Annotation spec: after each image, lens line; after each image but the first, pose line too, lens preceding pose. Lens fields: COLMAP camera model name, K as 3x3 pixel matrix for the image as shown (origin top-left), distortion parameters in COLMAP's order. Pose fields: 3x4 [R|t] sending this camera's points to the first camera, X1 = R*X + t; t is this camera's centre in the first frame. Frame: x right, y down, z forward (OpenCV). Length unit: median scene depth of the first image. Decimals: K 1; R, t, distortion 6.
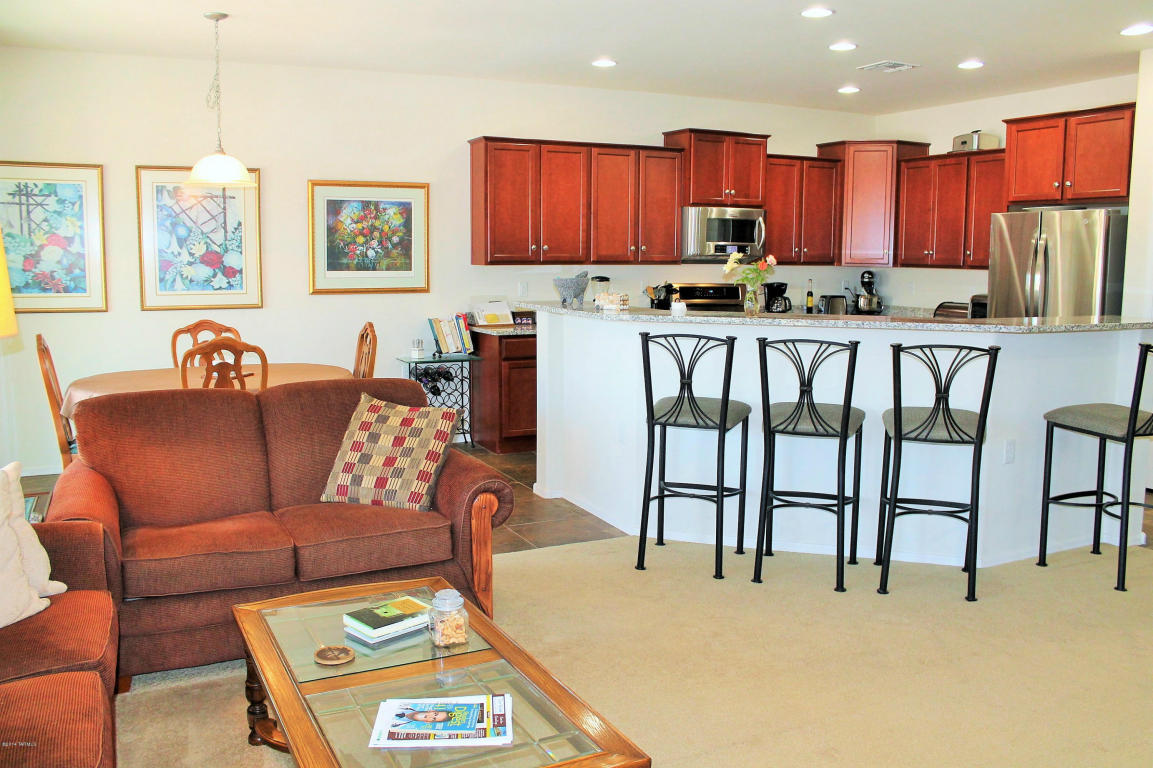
lens RADIAL K [[1016.7, 0, 576.5], [0, 1016.7, 384.0], [0, 0, 1]] dist [-0.169259, 0.186659]
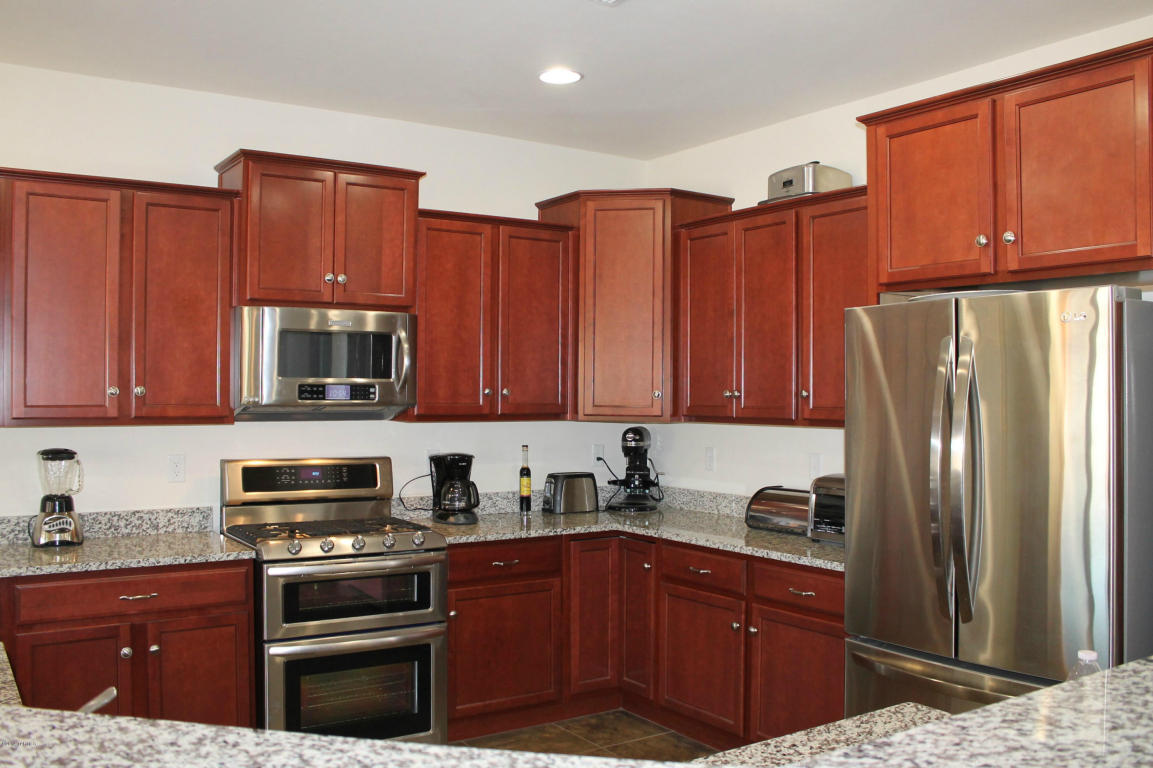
lens RADIAL K [[1016.7, 0, 576.5], [0, 1016.7, 384.0], [0, 0, 1]] dist [-0.169259, 0.186659]
pose [[0.991790, -0.000668, 0.127875, 0.230774], [0.018146, 0.990602, -0.135569, -0.075109], [-0.126583, 0.136776, 0.982481, 0.549828]]
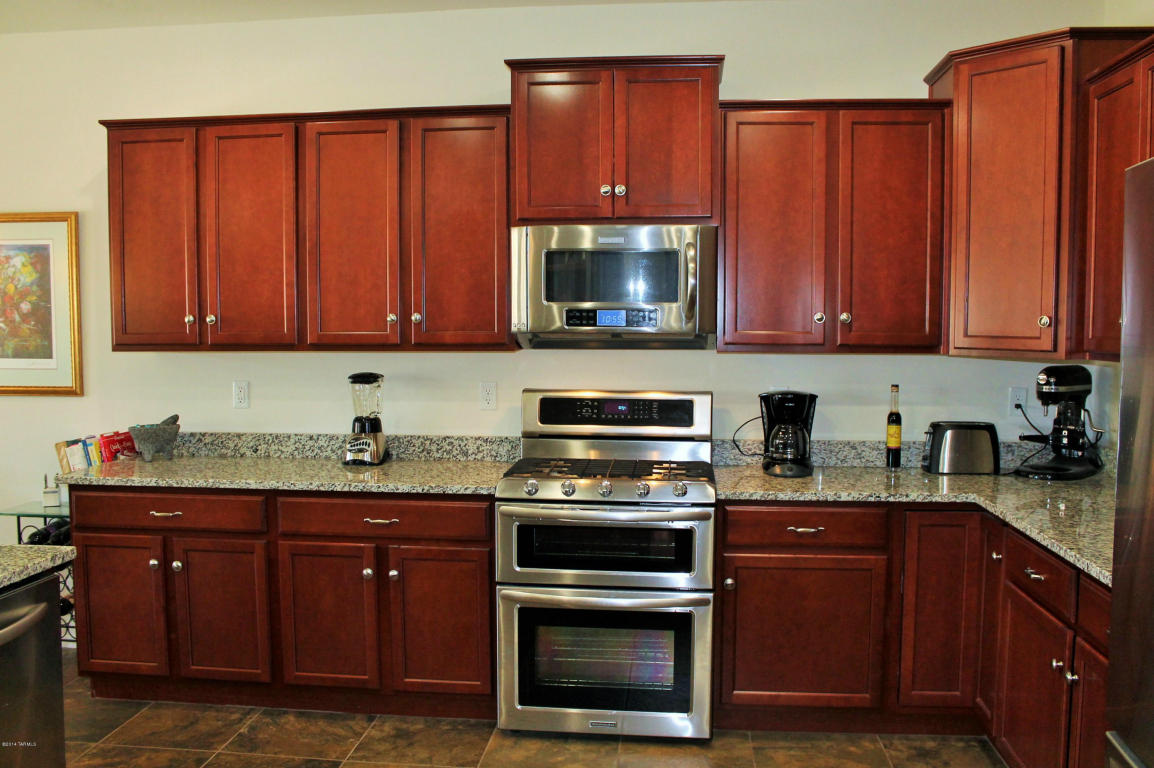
lens RADIAL K [[1017.6, 0, 577.0], [0, 1017.6, 384.0], [0, 0, 1]] dist [-0.169259, 0.186659]
pose [[0.846751, 0.029393, -0.531177, 0.422339], [-0.064218, 0.996819, -0.047210, -0.091293], [0.528099, 0.074086, 0.845945, 0.683519]]
